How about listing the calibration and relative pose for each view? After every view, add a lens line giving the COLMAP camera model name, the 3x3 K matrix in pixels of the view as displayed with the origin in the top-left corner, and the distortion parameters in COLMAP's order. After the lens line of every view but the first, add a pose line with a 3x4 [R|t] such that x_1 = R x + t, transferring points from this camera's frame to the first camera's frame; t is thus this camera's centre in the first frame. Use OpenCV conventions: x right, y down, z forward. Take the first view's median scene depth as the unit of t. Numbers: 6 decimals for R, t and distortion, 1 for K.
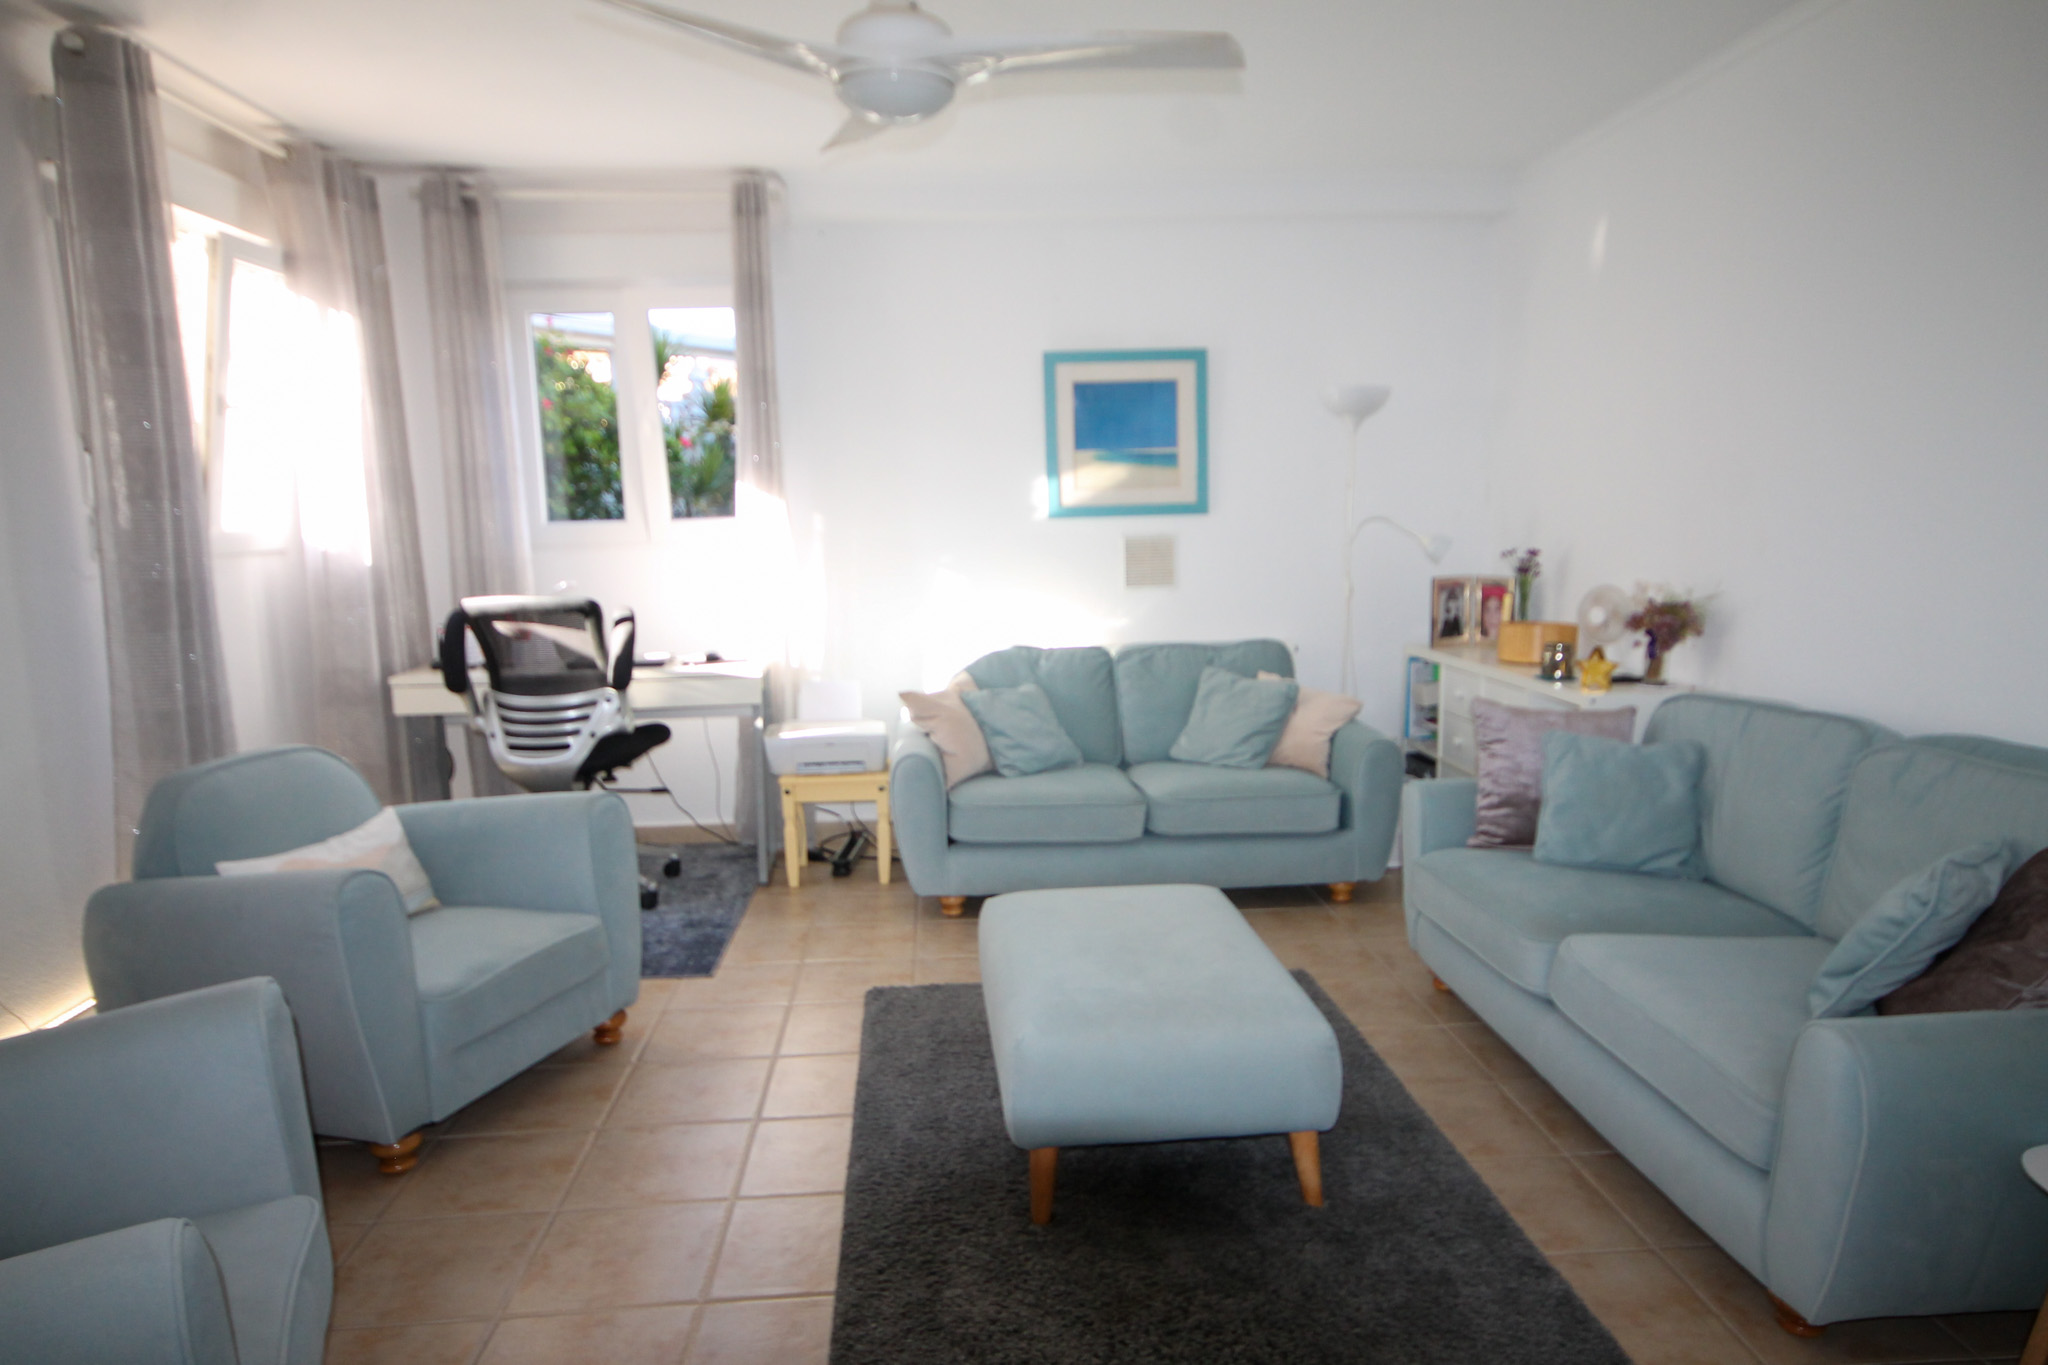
lens RADIAL K [[1360.7, 0, 1024.0], [0, 1360.7, 682.5], [0, 0, 1]] dist [-0.003838, 0.042158]
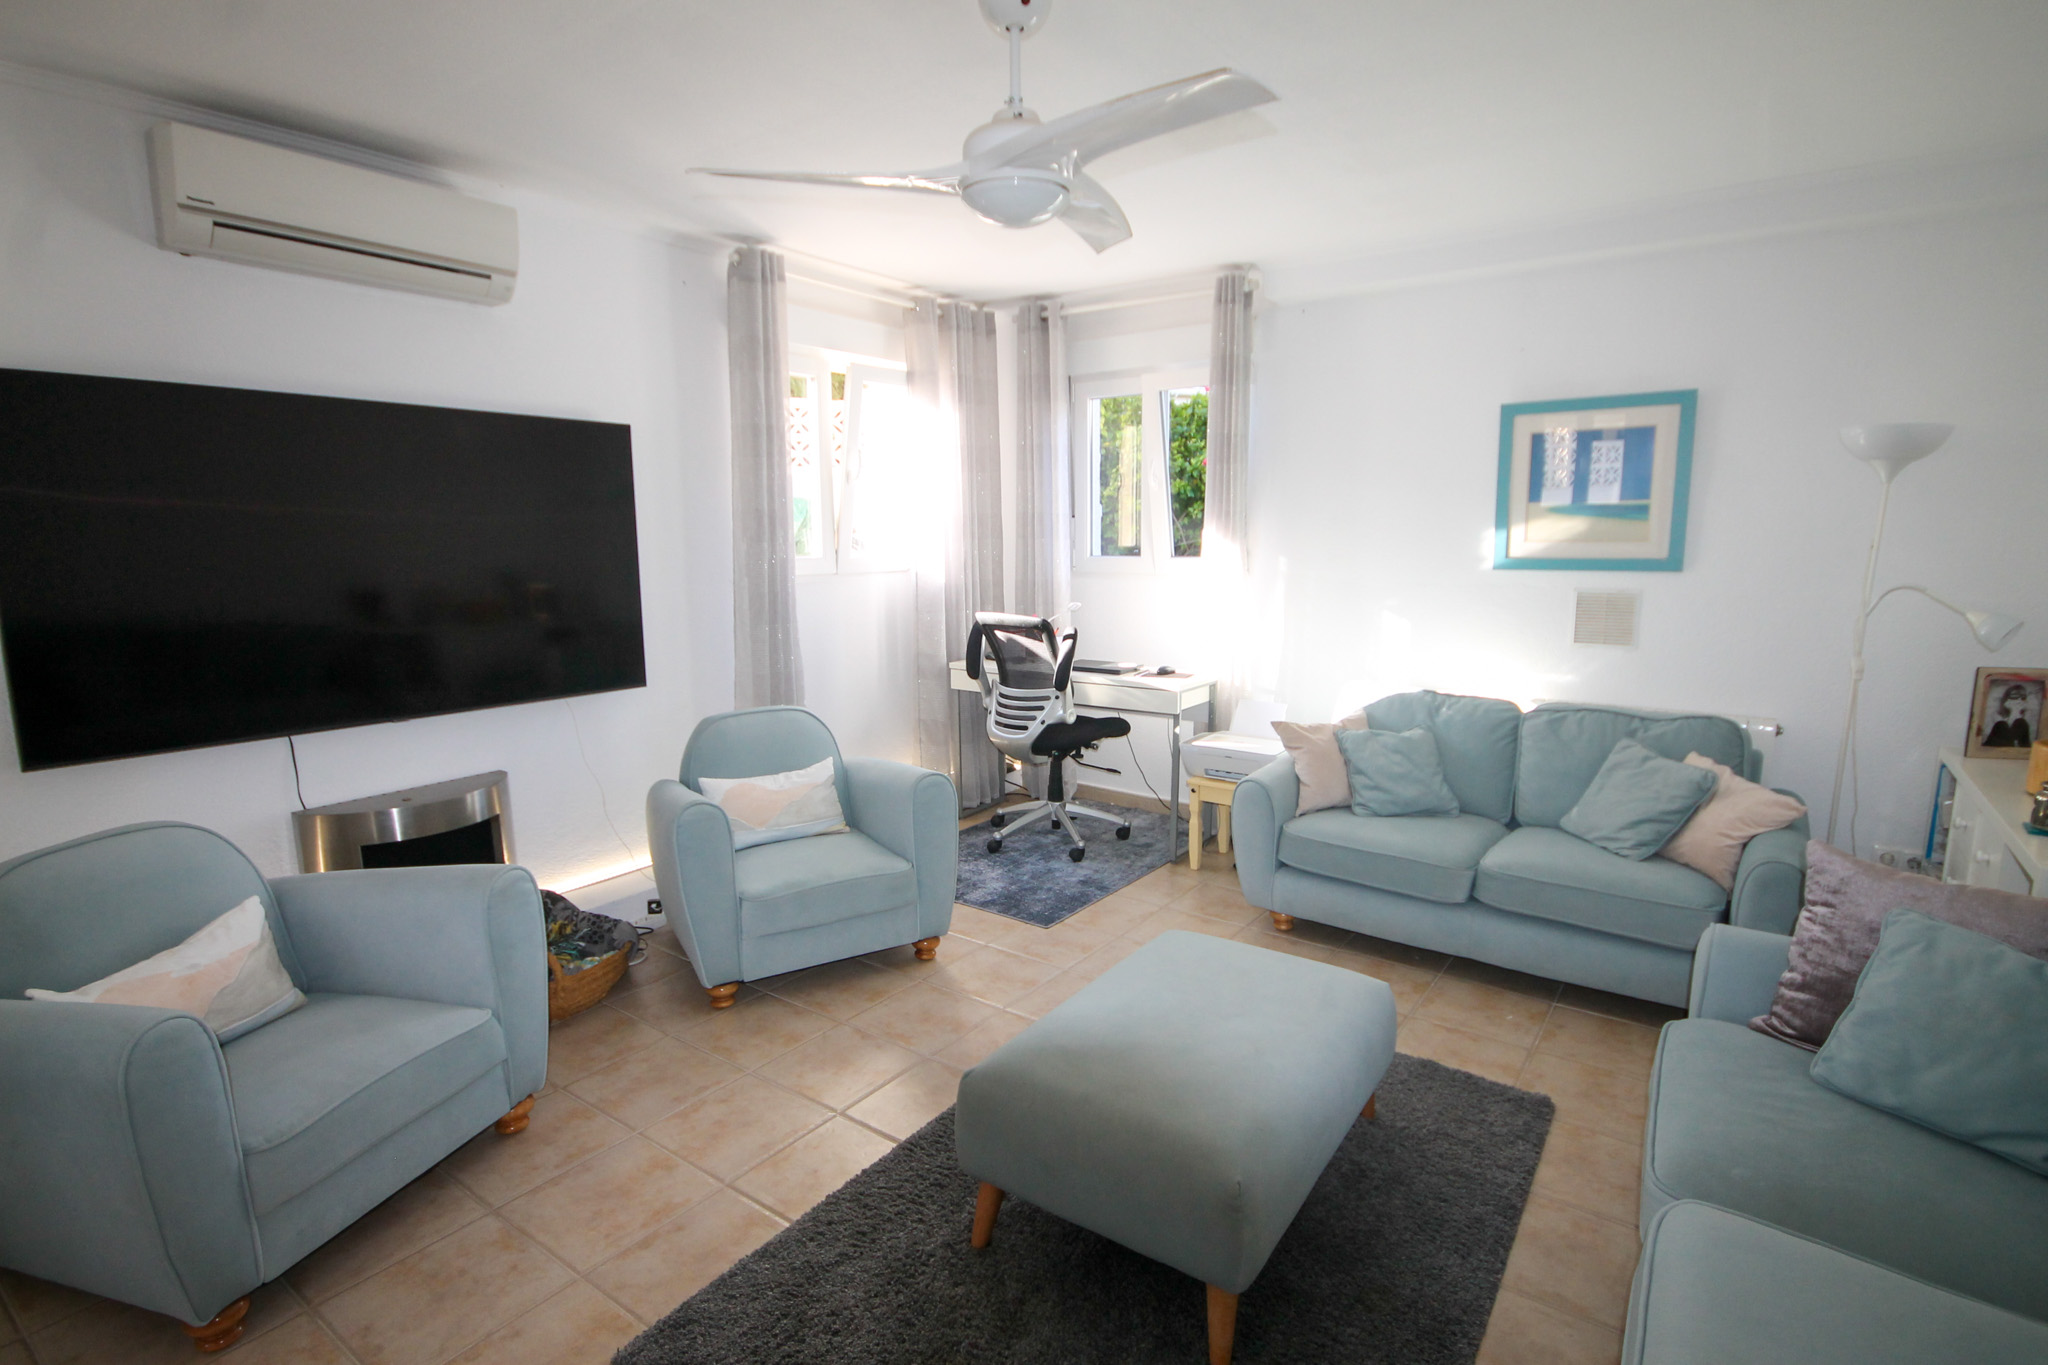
lens RADIAL K [[1018.6, 0, 1024.0], [0, 1018.6, 682.5], [0, 0, 1]] dist [0.000910, -0.000216]
pose [[0.764480, 0.113271, -0.634618, 0.273650], [-0.099018, 0.993392, 0.058027, -0.051780], [0.636998, 0.018478, 0.770644, 0.216779]]
